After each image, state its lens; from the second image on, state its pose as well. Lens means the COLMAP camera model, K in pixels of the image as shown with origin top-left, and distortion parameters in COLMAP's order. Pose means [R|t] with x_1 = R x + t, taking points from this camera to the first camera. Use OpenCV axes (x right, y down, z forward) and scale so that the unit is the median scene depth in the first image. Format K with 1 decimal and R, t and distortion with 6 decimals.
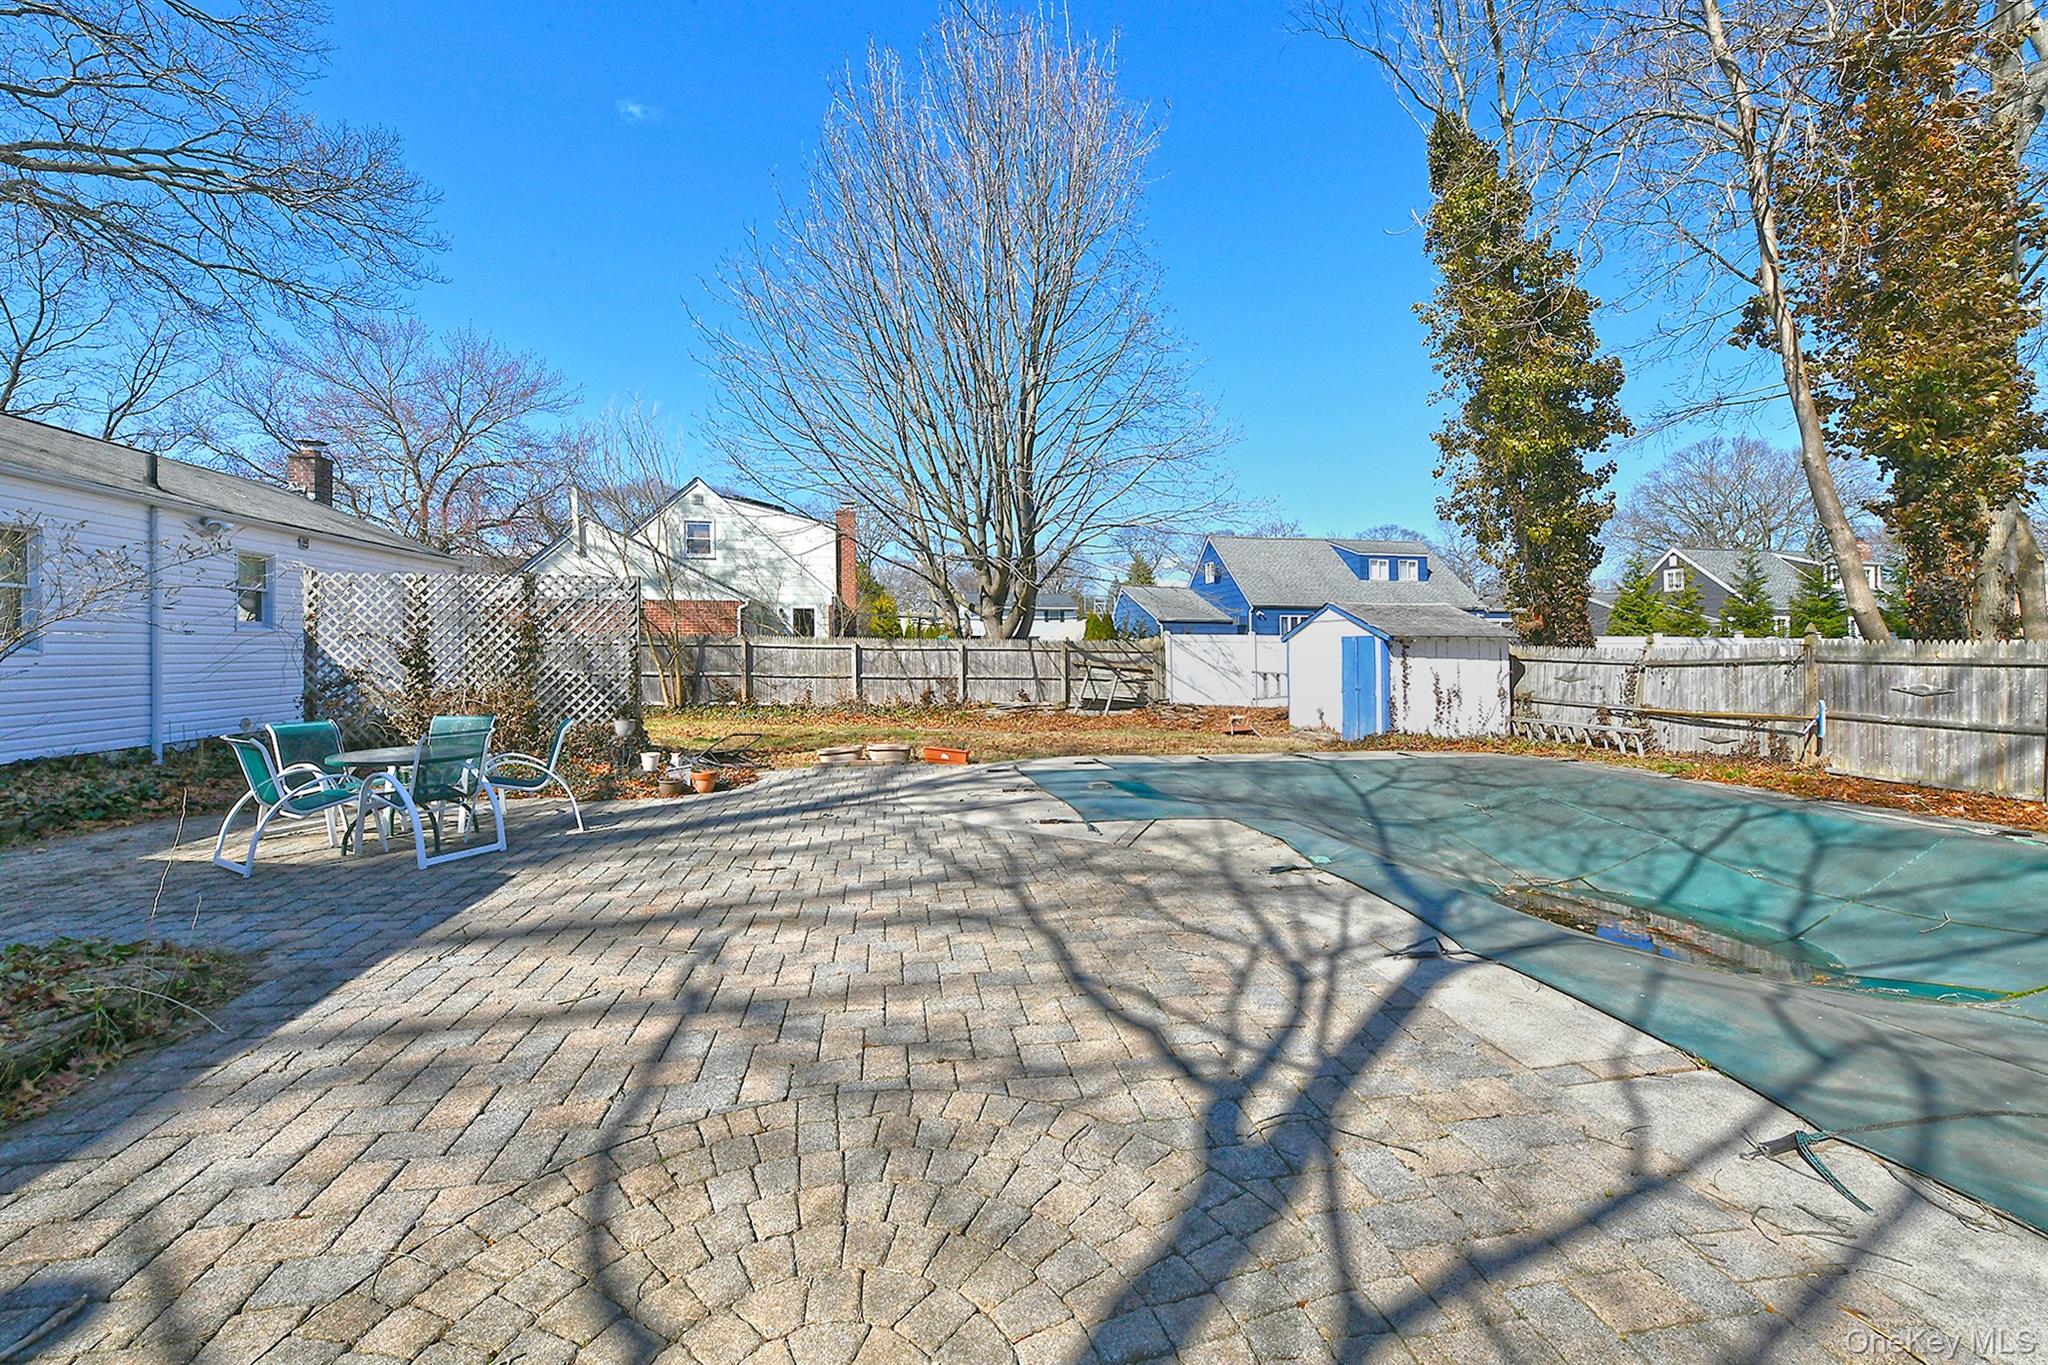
lens RADIAL K [[866.9, 0, 1015.6], [0, 866.9, 663.4], [0, 0, 1]] dist [-0.016589, -0.000180]
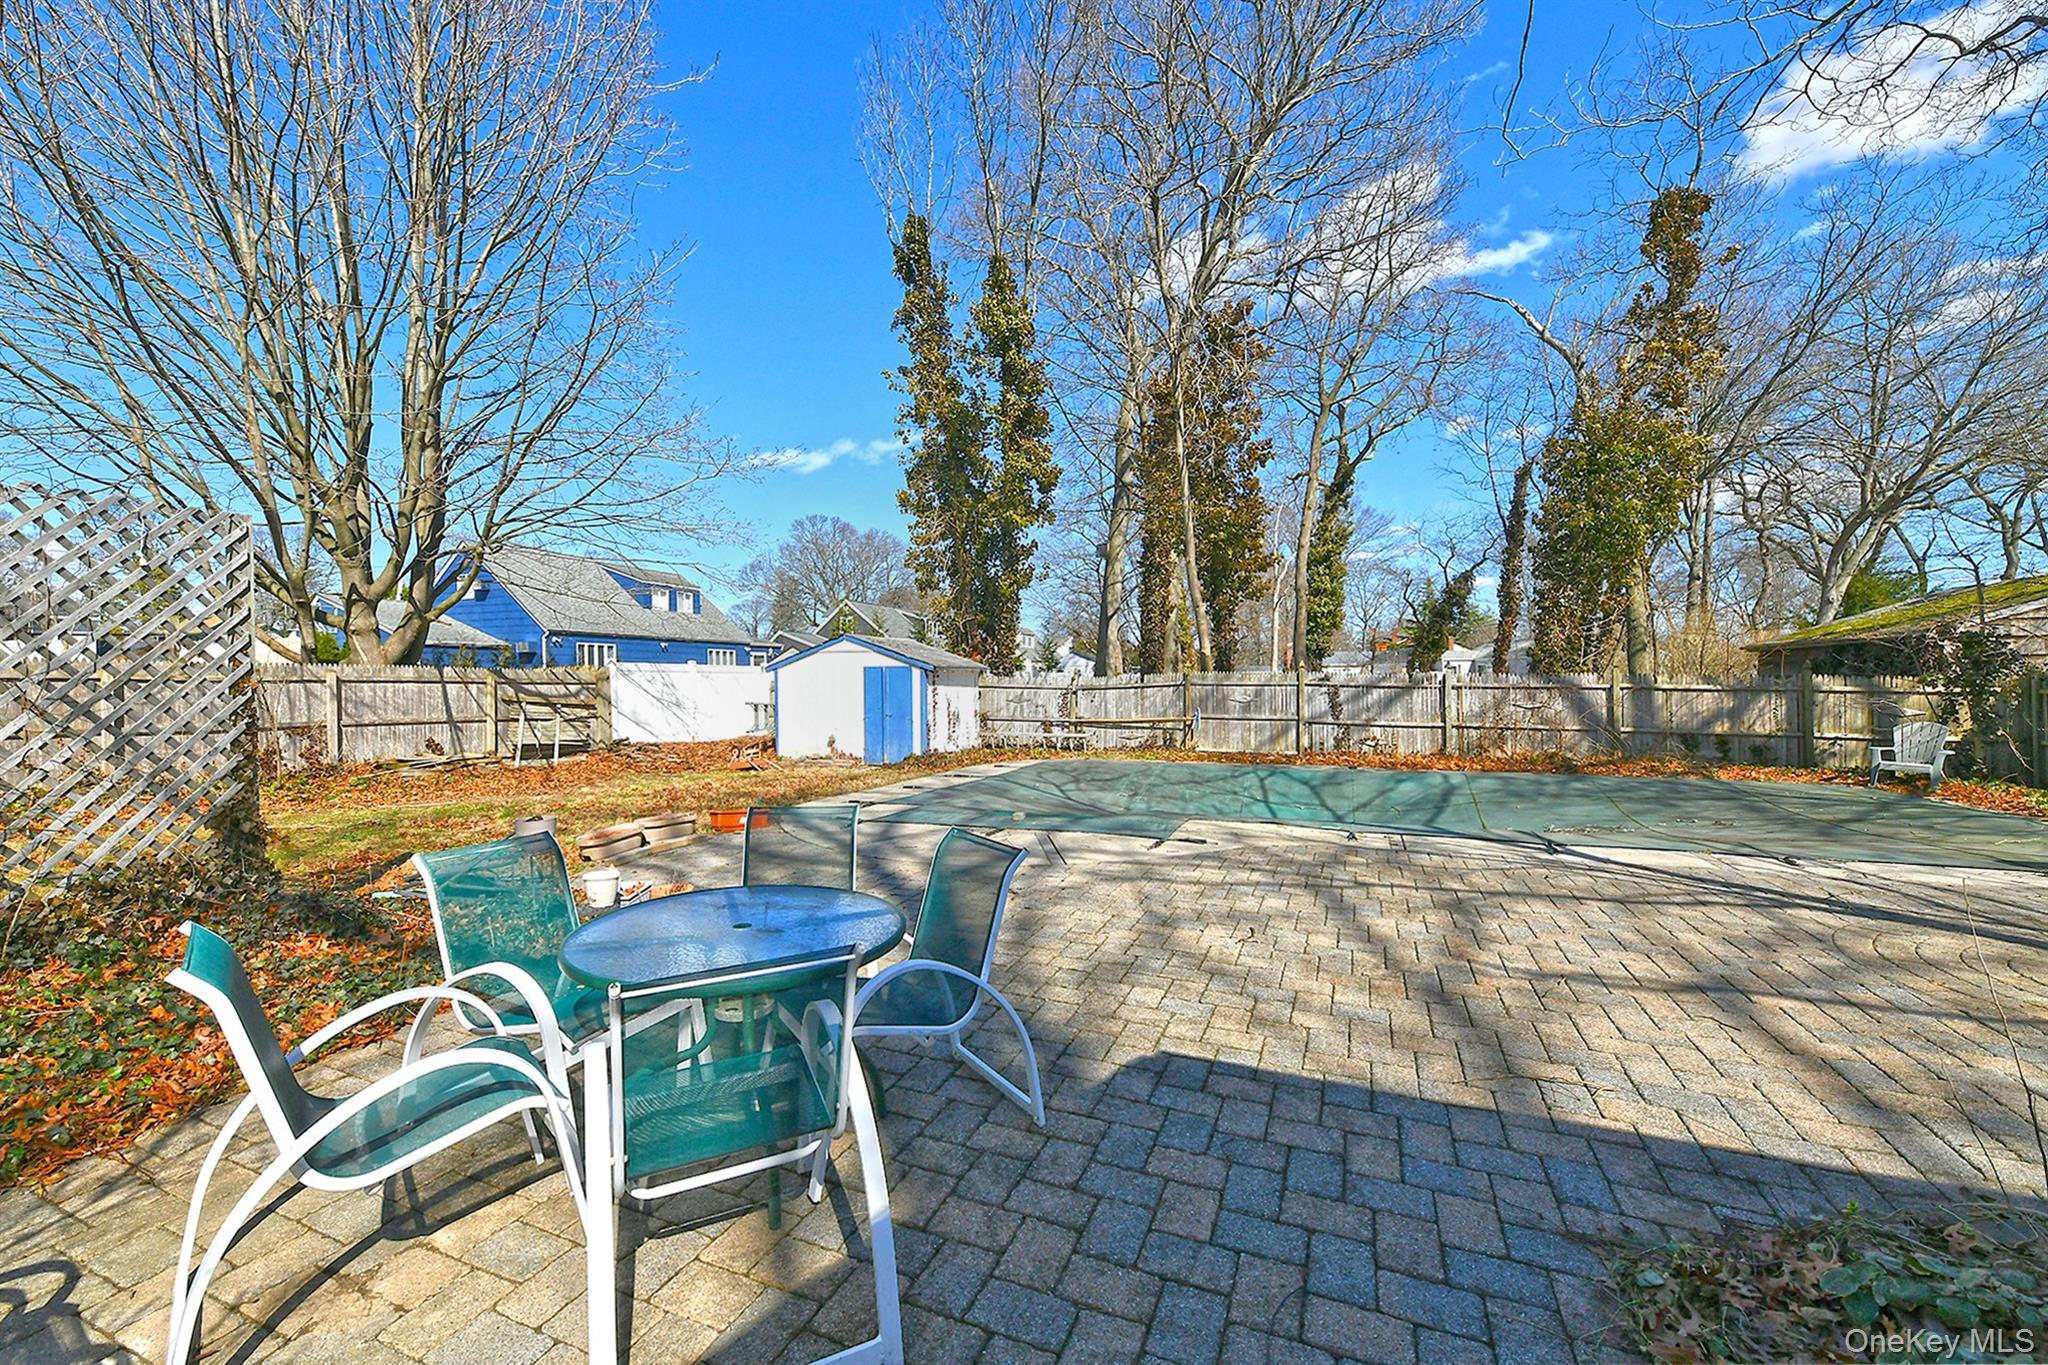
lens RADIAL K [[862.0, 0, 1024.0], [0, 862.0, 682.5], [0, 0, 1]] dist [0.001636, -0.000026]
pose [[0.503401, -0.005342, 0.864036, -0.370901], [0.018069, 0.999827, -0.004345, -0.002833], [-0.863864, 0.017800, 0.503411, 0.249574]]
